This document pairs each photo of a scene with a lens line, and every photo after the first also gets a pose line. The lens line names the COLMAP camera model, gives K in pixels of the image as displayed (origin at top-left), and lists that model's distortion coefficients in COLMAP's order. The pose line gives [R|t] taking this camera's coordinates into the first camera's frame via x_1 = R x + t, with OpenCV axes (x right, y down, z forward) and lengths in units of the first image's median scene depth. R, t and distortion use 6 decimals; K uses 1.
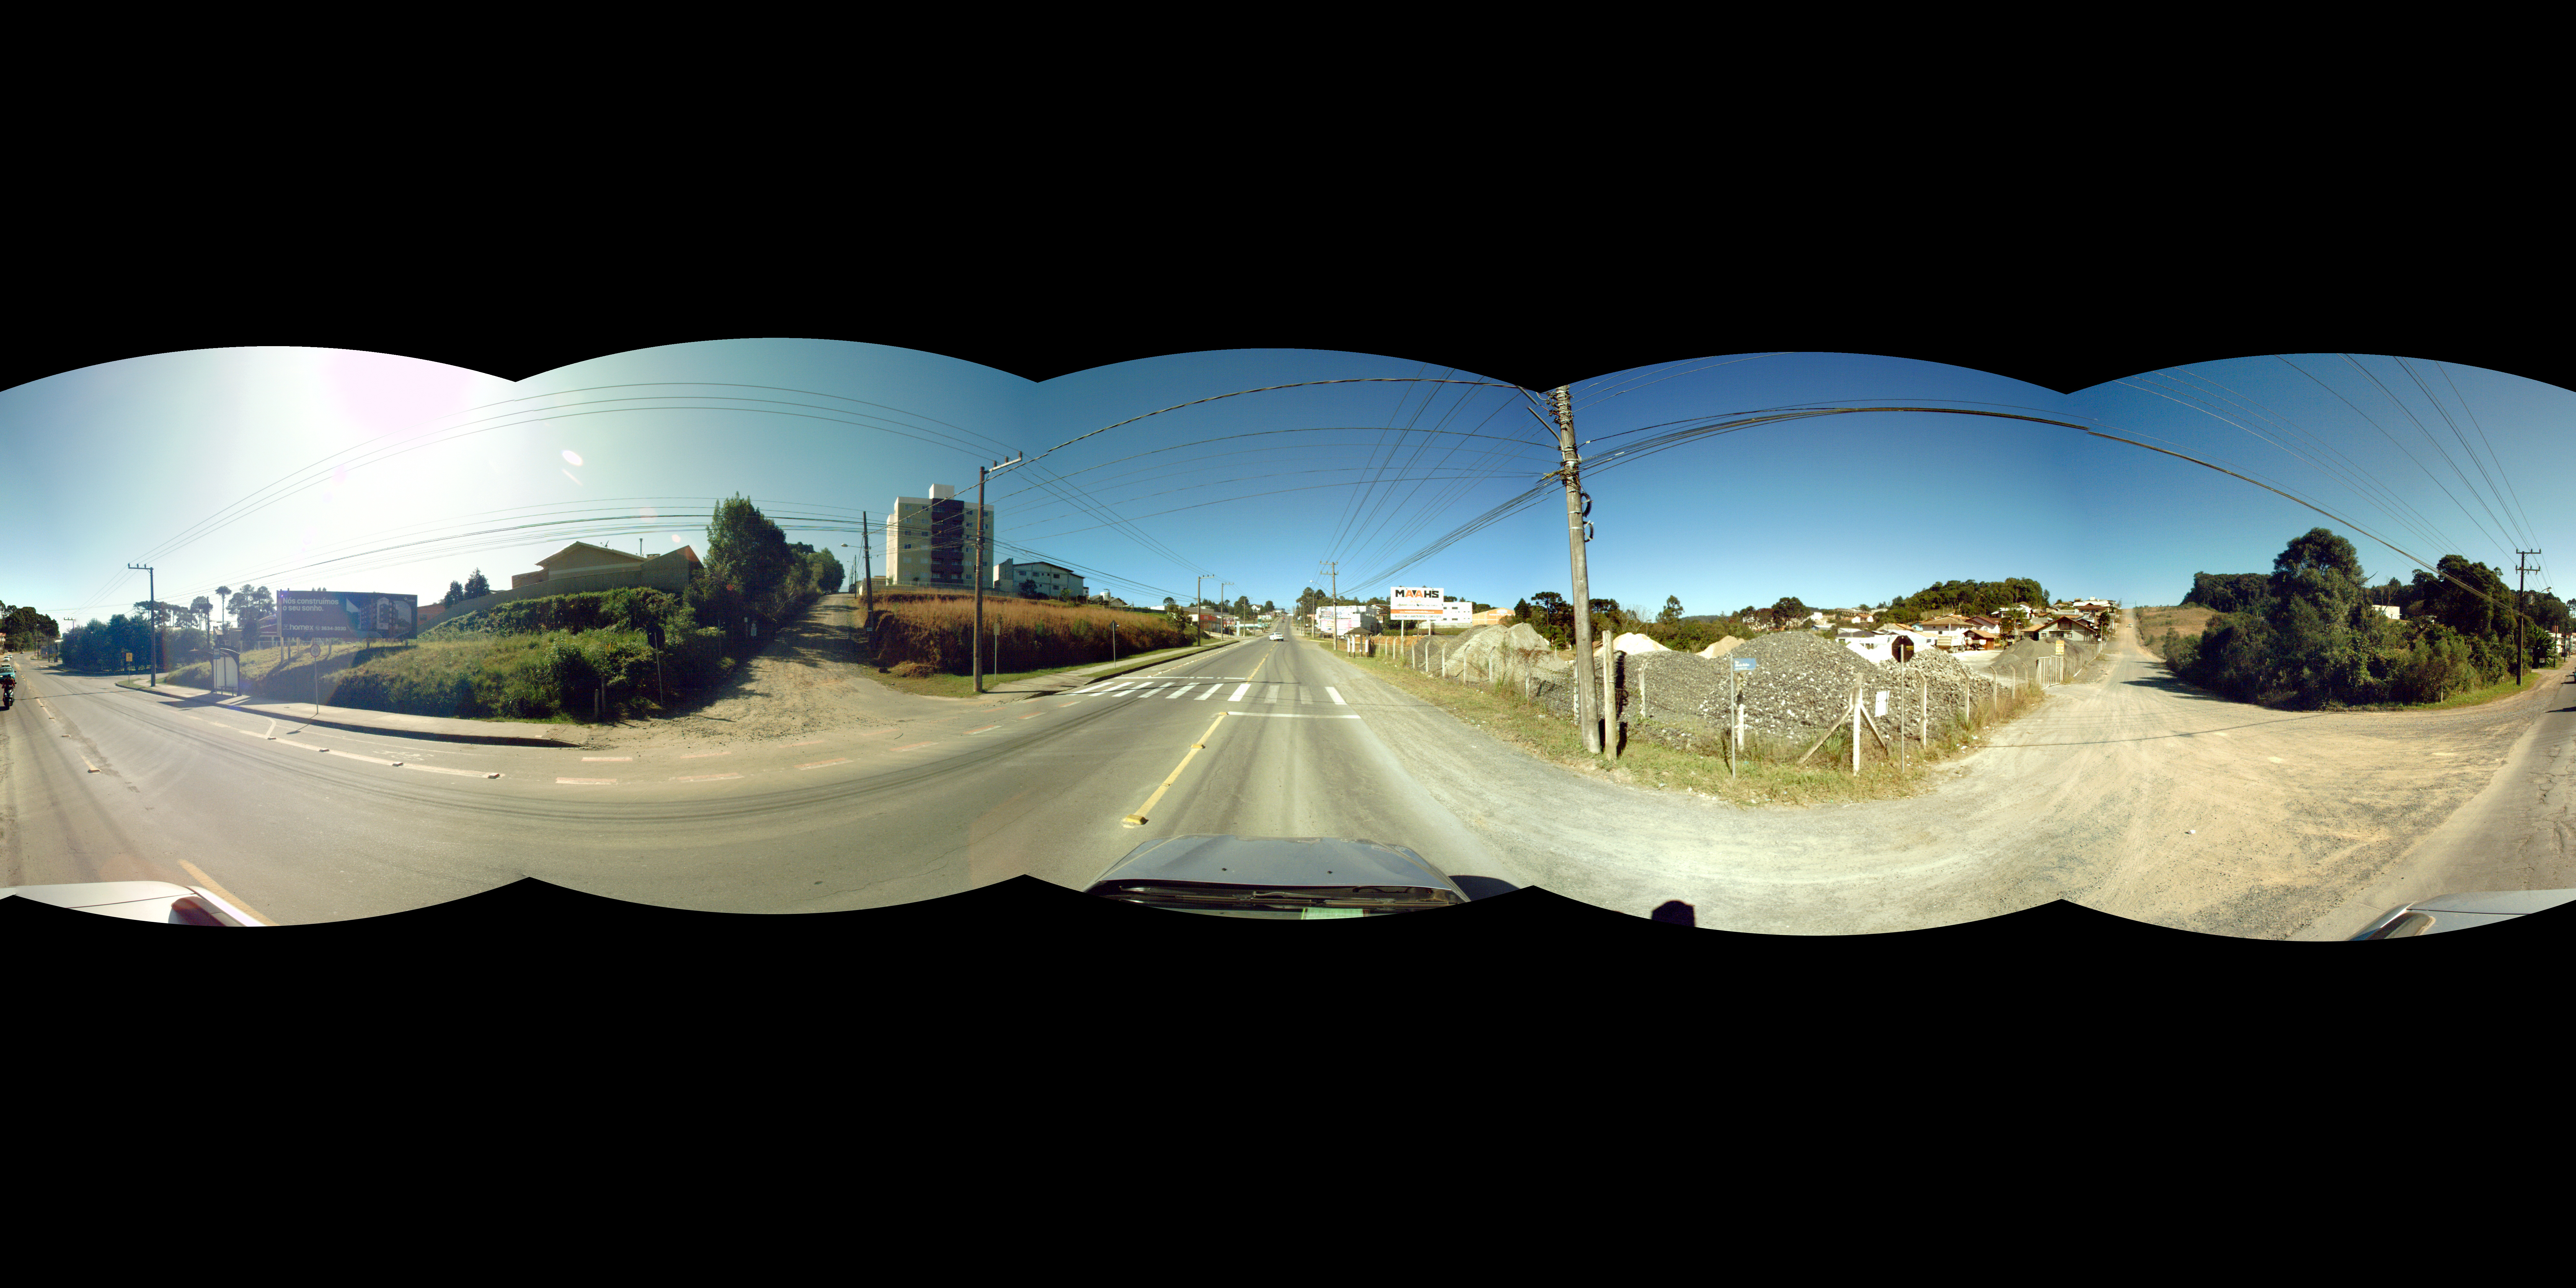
lens RADIAL K [[4911.0, 0, 1288.0], [0, 4911.0, 644.0], [0, 0, 1]] dist [-0.223861, -0.068935]
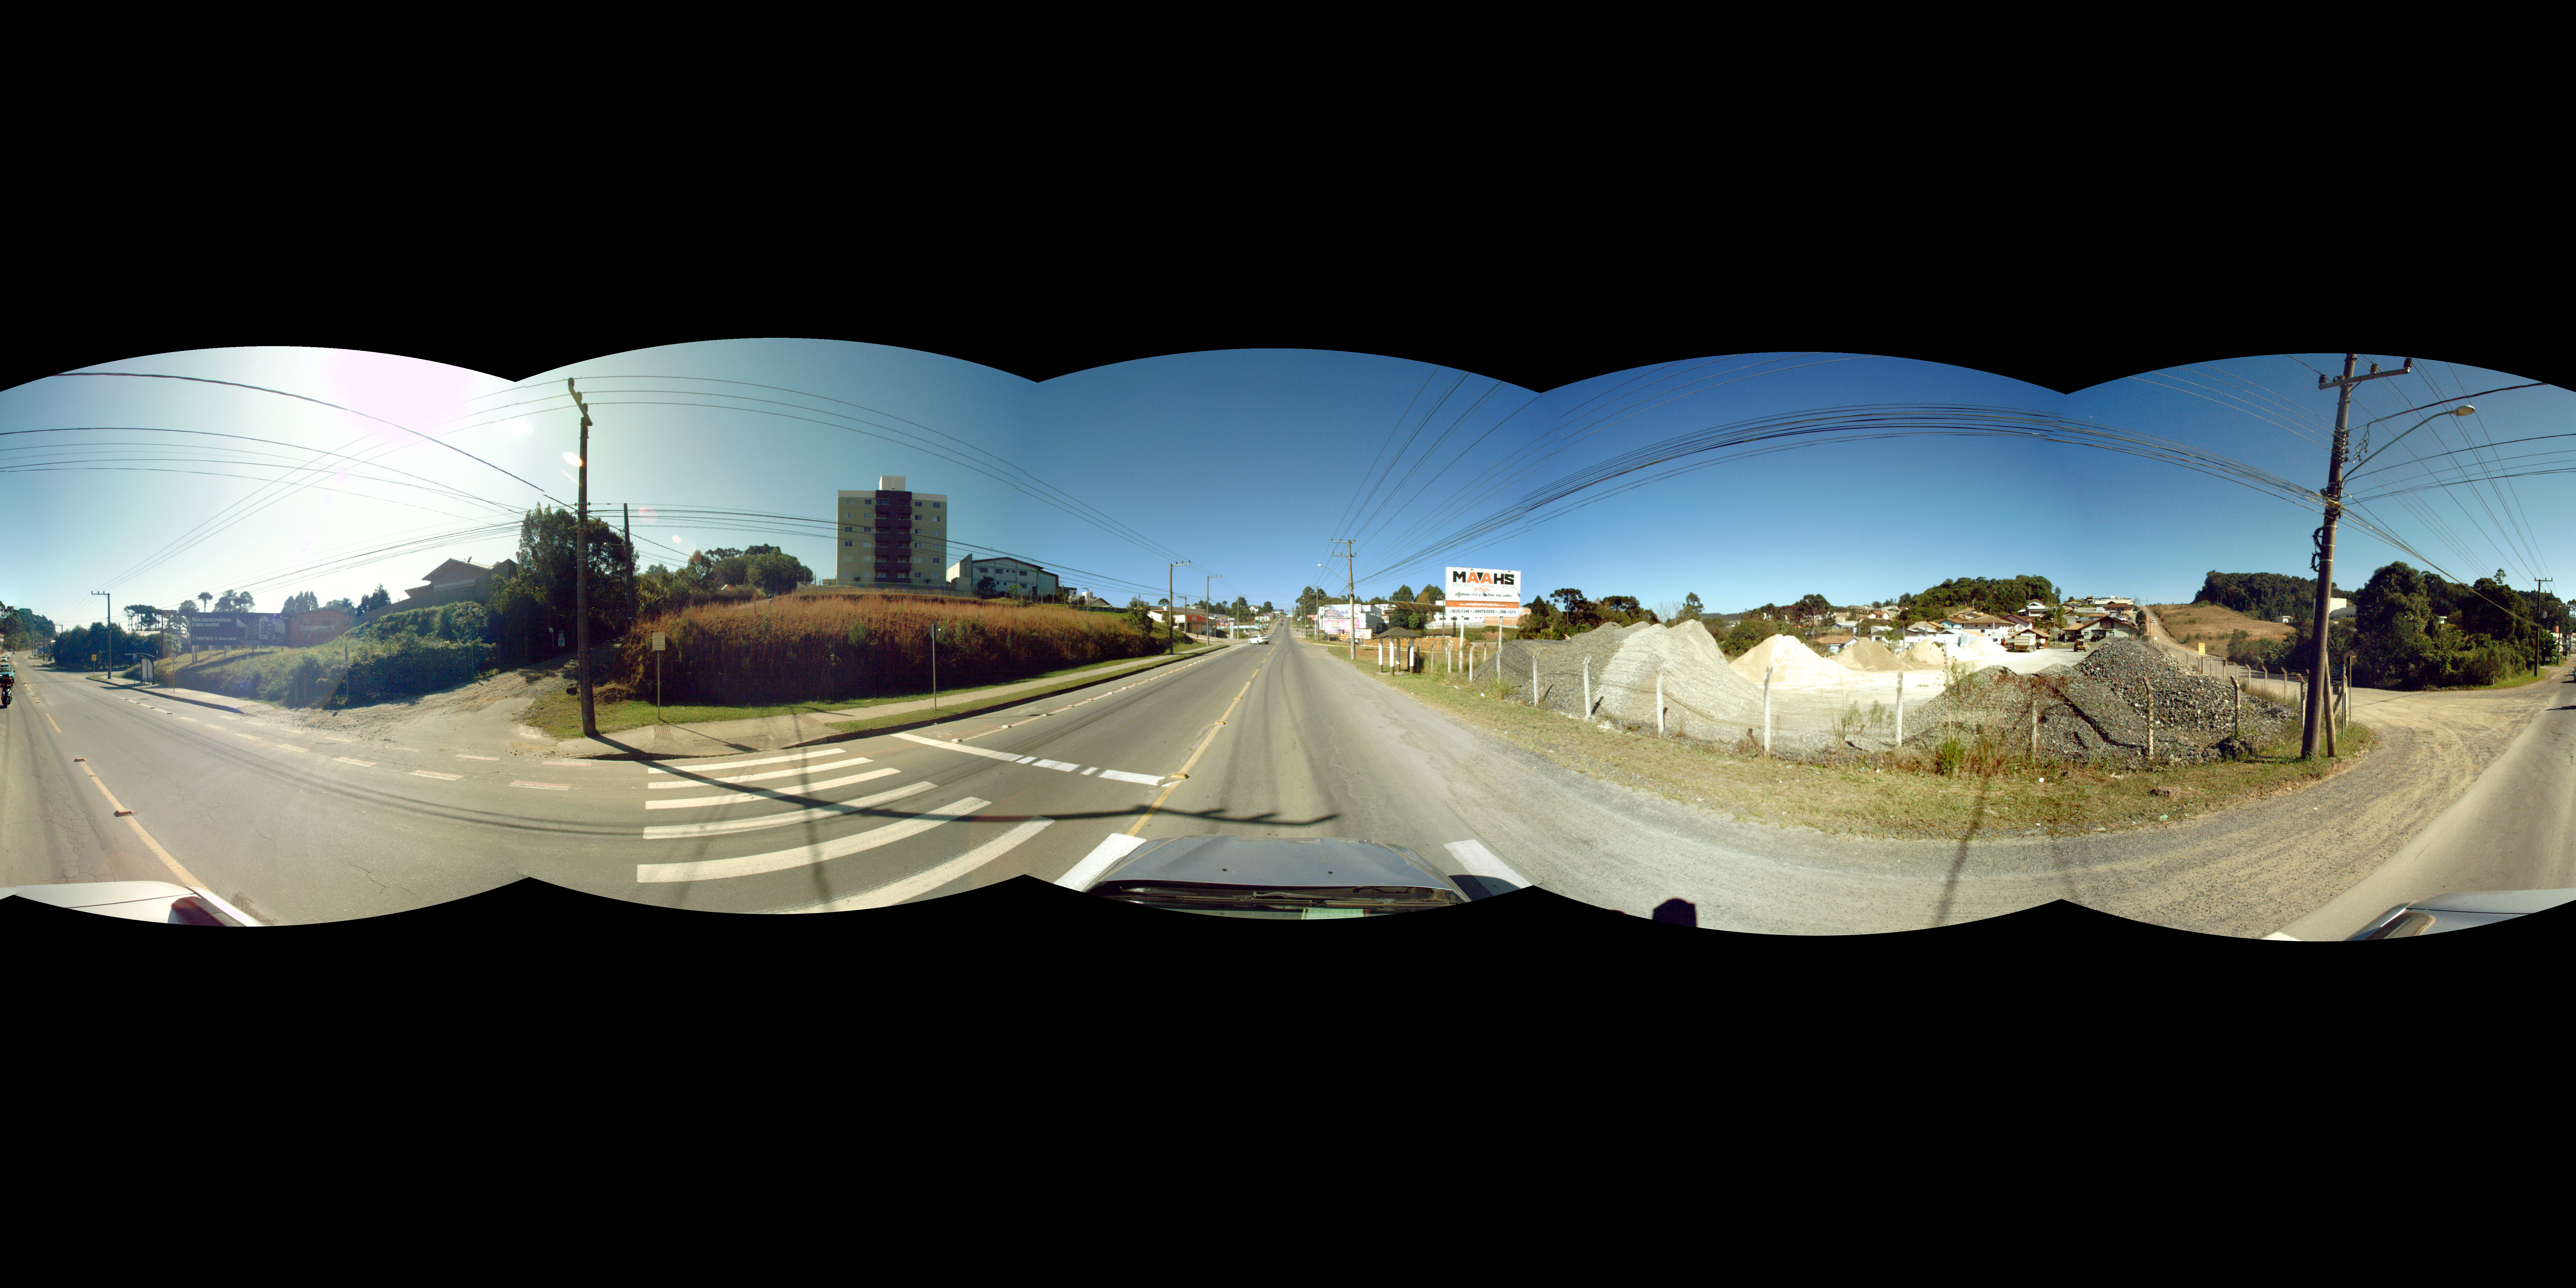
lens RADIAL K [[4476.5, 0, 1288.0], [0, 4476.5, 644.0], [0, 0, 1]] dist [-0.242035, 0.045389]
pose [[0.999997, -0.002376, 0.000079, 0.000072], [0.002376, 0.999997, 0.001023, -0.000923], [-0.000081, -0.001023, 0.999999, 0.101023]]
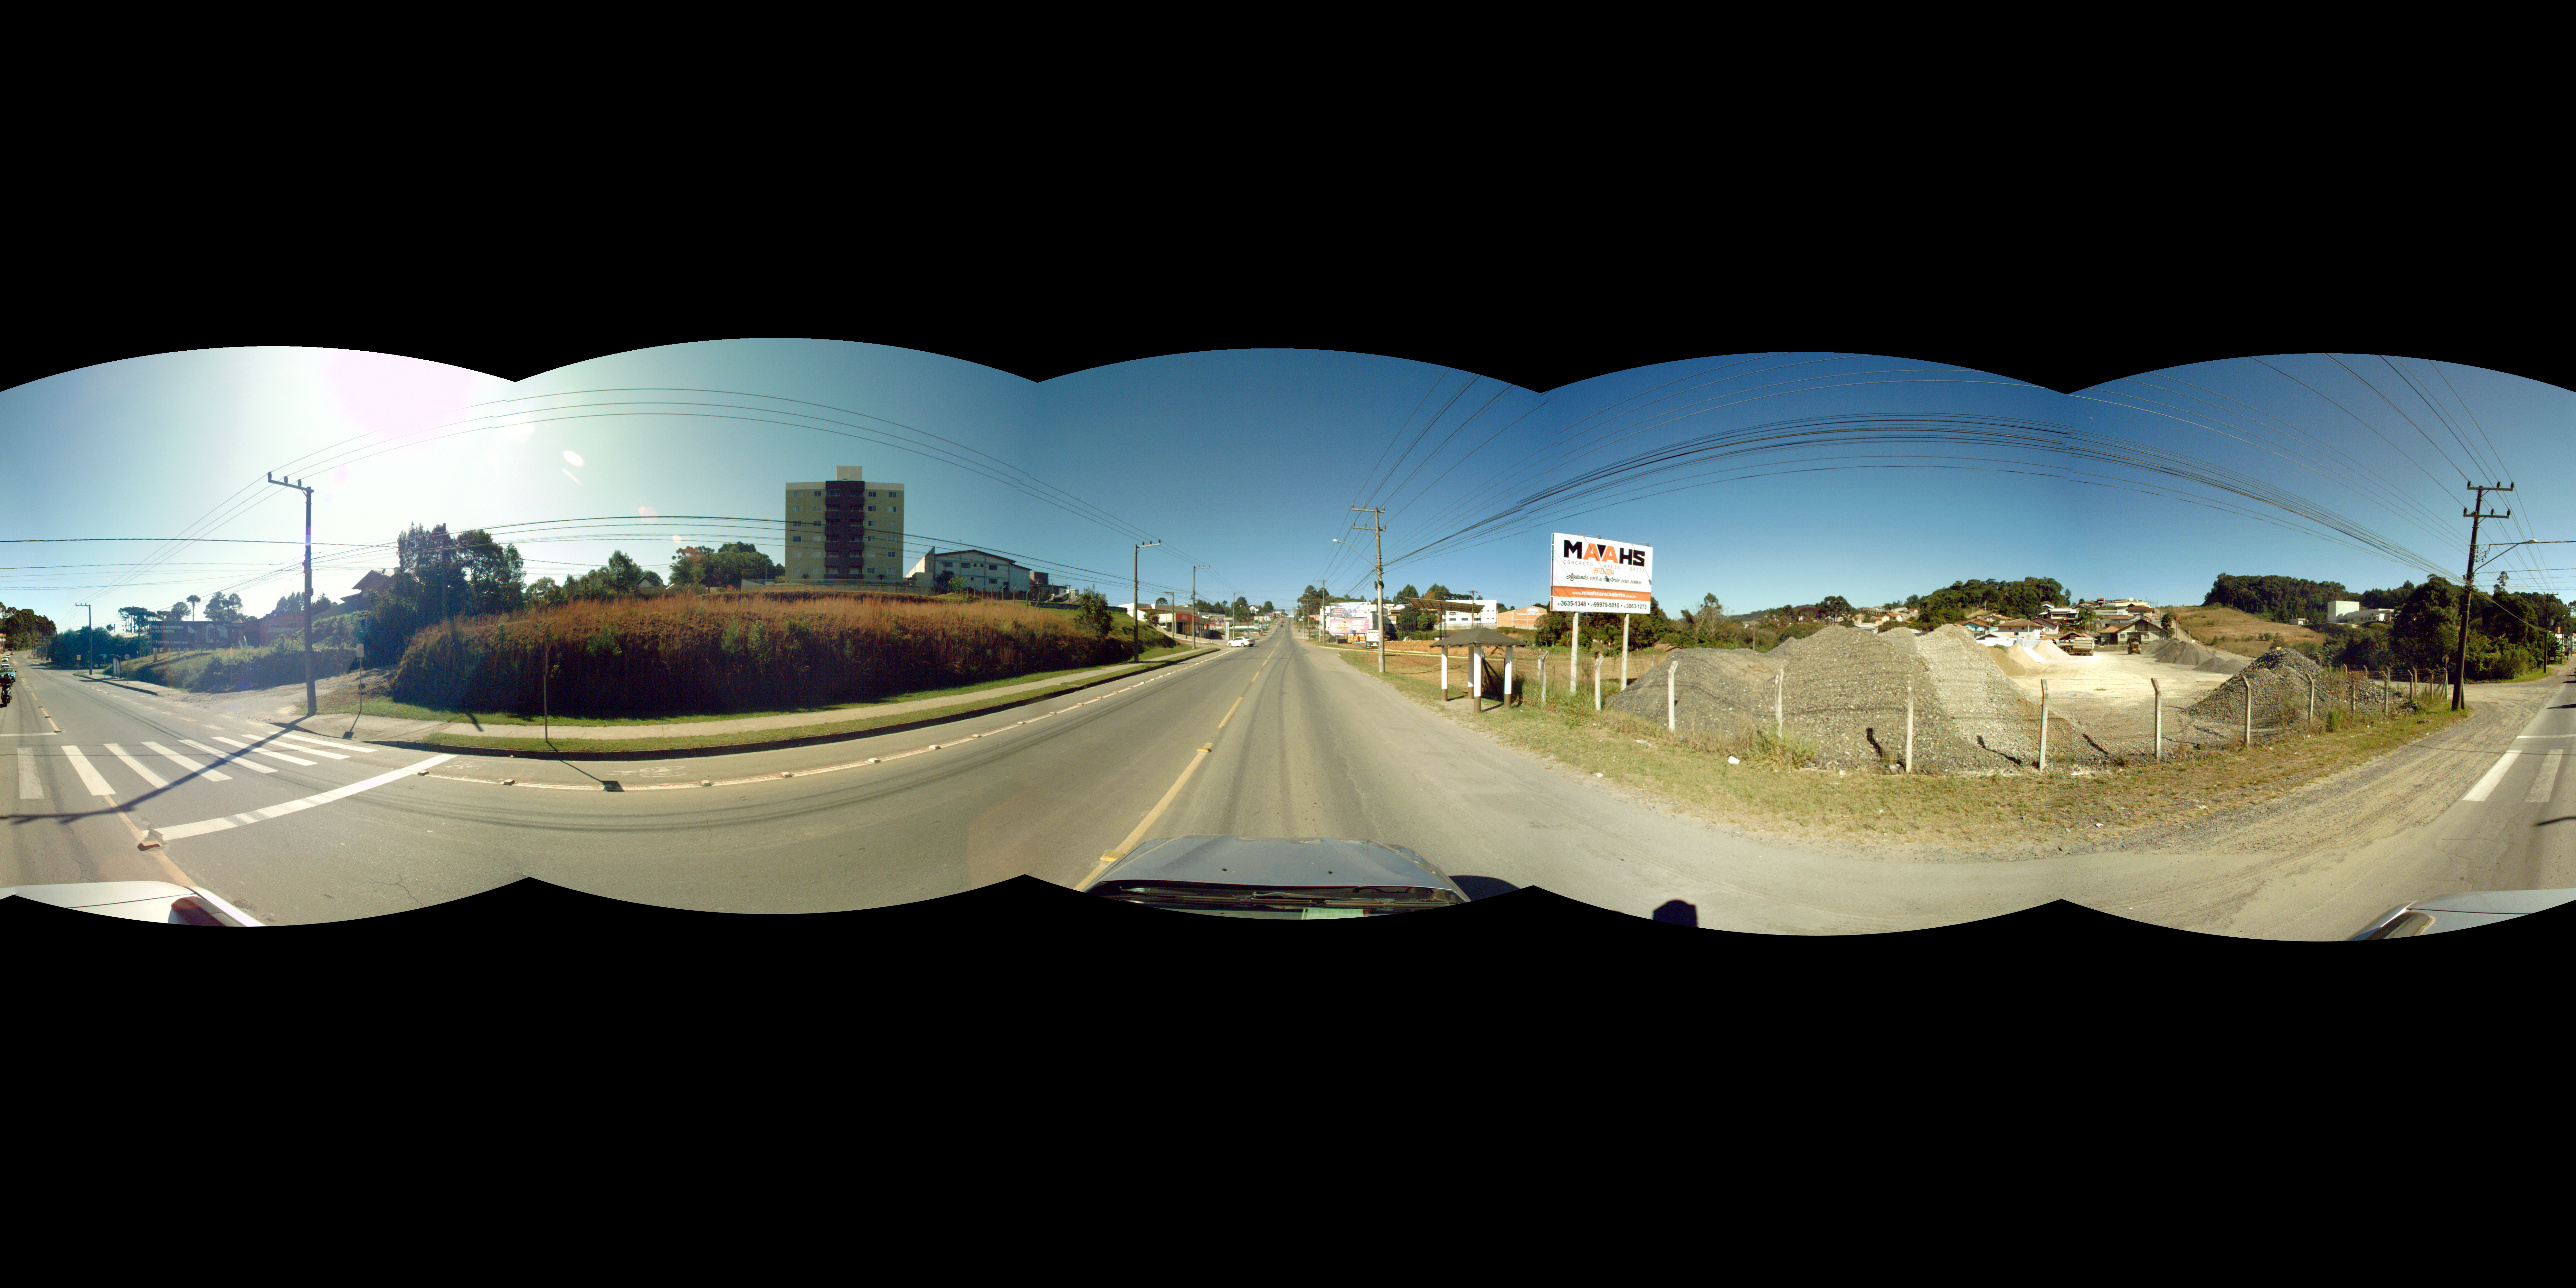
lens RADIAL K [[4171.3, 0, 1289.6], [0, 4171.3, 686.3], [0, 0, 1]] dist [-0.192902, -0.040294]
pose [[1.000000, -0.000757, 0.000298, 0.000032], [0.000754, 0.999937, 0.011221, -0.001080], [-0.000306, -0.011221, 0.999937, 0.168975]]
